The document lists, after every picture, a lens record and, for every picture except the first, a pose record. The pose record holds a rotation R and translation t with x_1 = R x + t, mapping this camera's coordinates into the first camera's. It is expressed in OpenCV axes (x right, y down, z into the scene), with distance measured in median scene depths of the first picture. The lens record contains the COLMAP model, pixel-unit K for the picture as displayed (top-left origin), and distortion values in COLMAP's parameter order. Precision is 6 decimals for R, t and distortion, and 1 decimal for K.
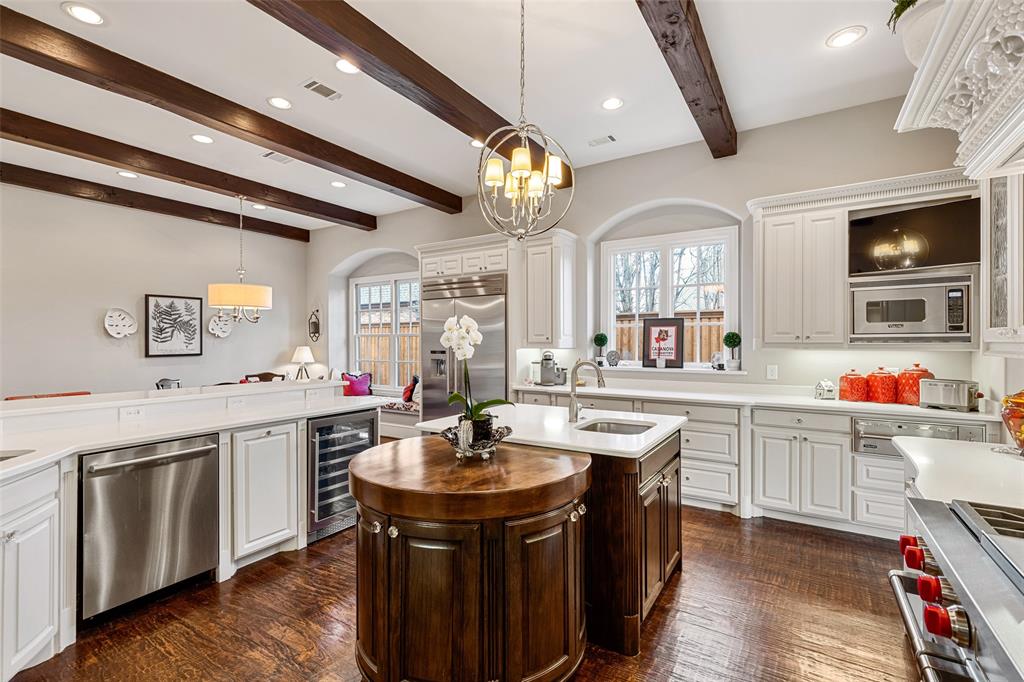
lens RADIAL K [[461.8, 0, 514.6], [0, 461.8, 340.2], [0, 0, 1]] dist [0.005718, 0.000101]
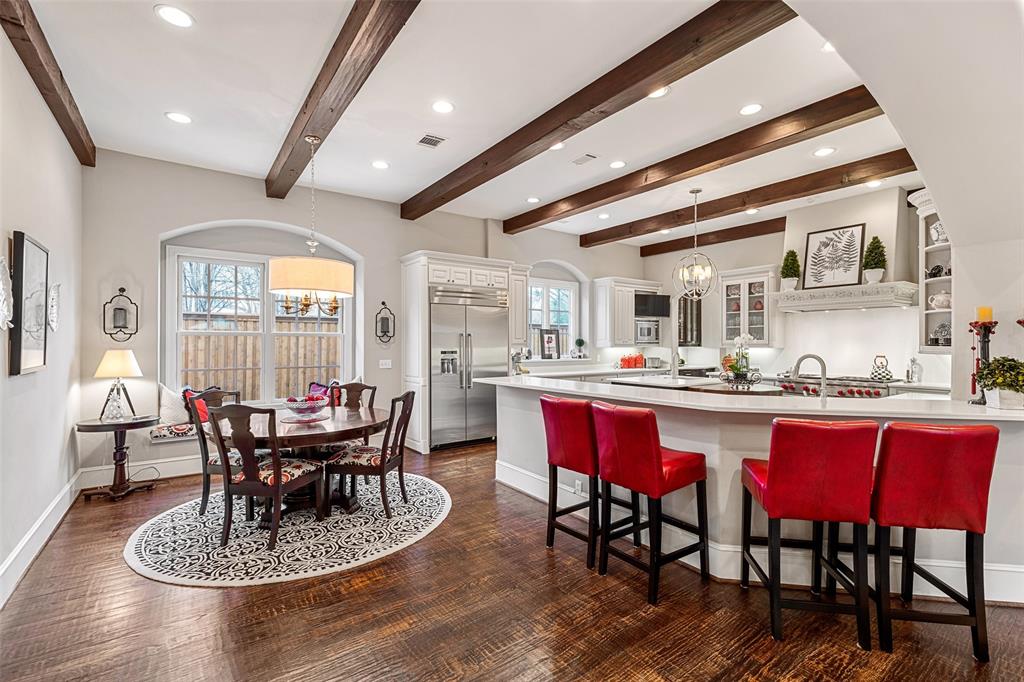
lens RADIAL K [[461.8, 0, 521.6], [0, 461.8, 338.7], [0, 0, 1]] dist [0.005718, 0.000101]
pose [[0.370453, 0.011995, 0.928774, -1.276169], [-0.004387, 0.999928, -0.011164, 0.005378], [-0.928841, 0.000062, 0.370479, 0.472123]]
